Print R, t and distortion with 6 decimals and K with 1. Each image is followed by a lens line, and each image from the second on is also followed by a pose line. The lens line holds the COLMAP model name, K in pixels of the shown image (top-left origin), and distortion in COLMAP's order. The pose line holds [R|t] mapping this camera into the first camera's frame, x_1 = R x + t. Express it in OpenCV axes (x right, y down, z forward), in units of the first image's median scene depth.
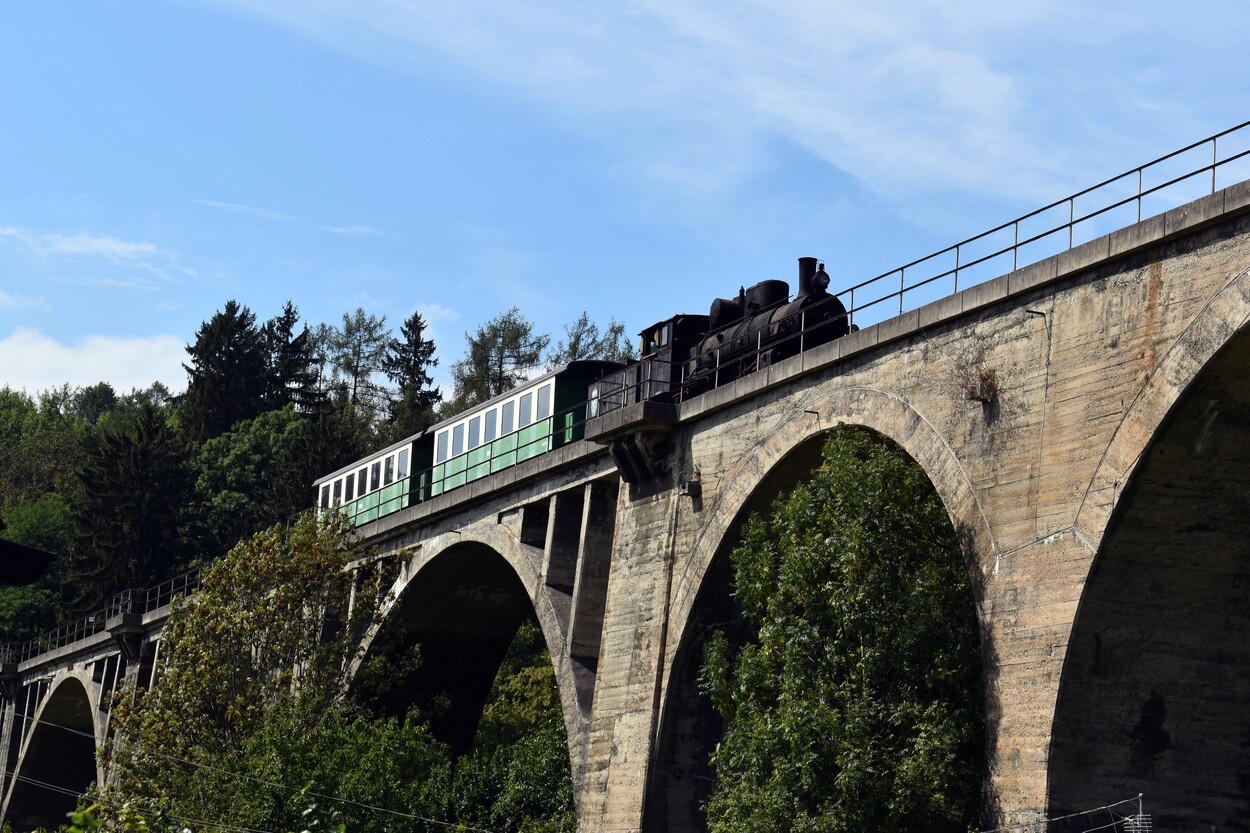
lens RADIAL K [[3061.6, 0, 617.1], [0, 3061.6, 417.3], [0, 0, 1]] dist [0.158412, 0.000000]
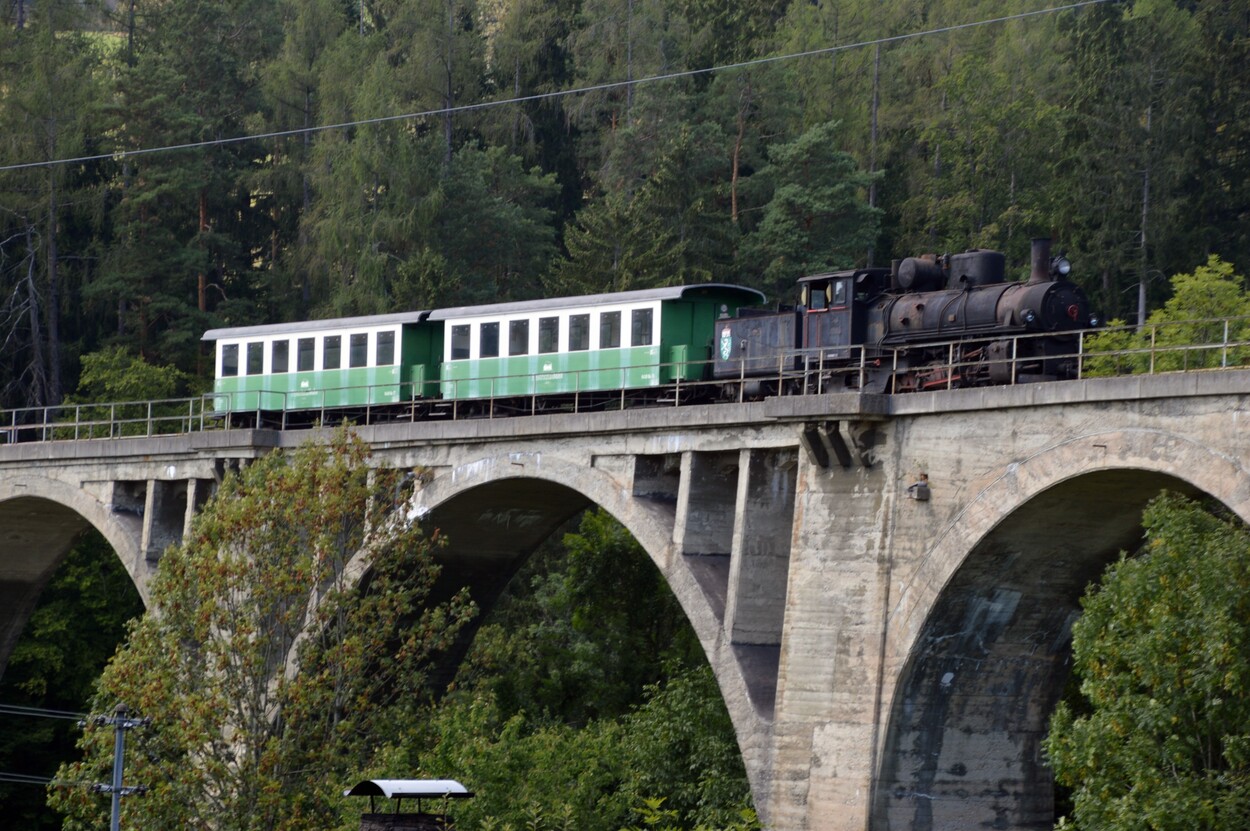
lens RADIAL K [[5375.4, 0, 612.3], [0, 5375.4, 468.2], [0, 0, 1]] dist [1.967465, 0.000000]
pose [[0.986844, -0.009954, 0.161366, -0.325757], [-0.012559, 0.990367, 0.137898, -0.205051], [-0.161184, -0.138111, 0.977213, -0.583013]]
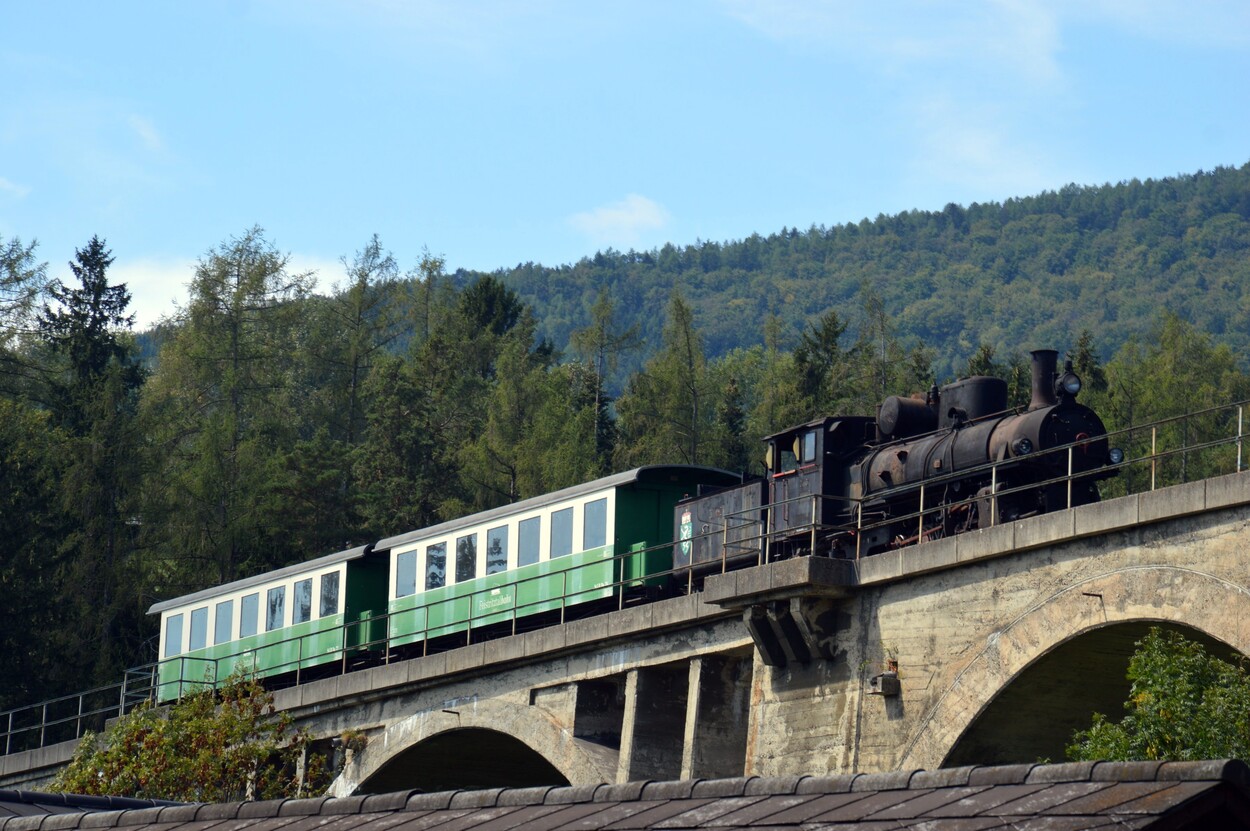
lens RADIAL K [[5375.4, 0, 617.1], [0, 5375.4, 422.0], [0, 0, 1]] dist [1.967465, 0.000000]
pose [[0.997414, -0.007134, 0.071517, -0.121491], [0.005585, 0.999746, 0.021840, -0.062363], [-0.071654, -0.021384, 0.997200, -0.222778]]
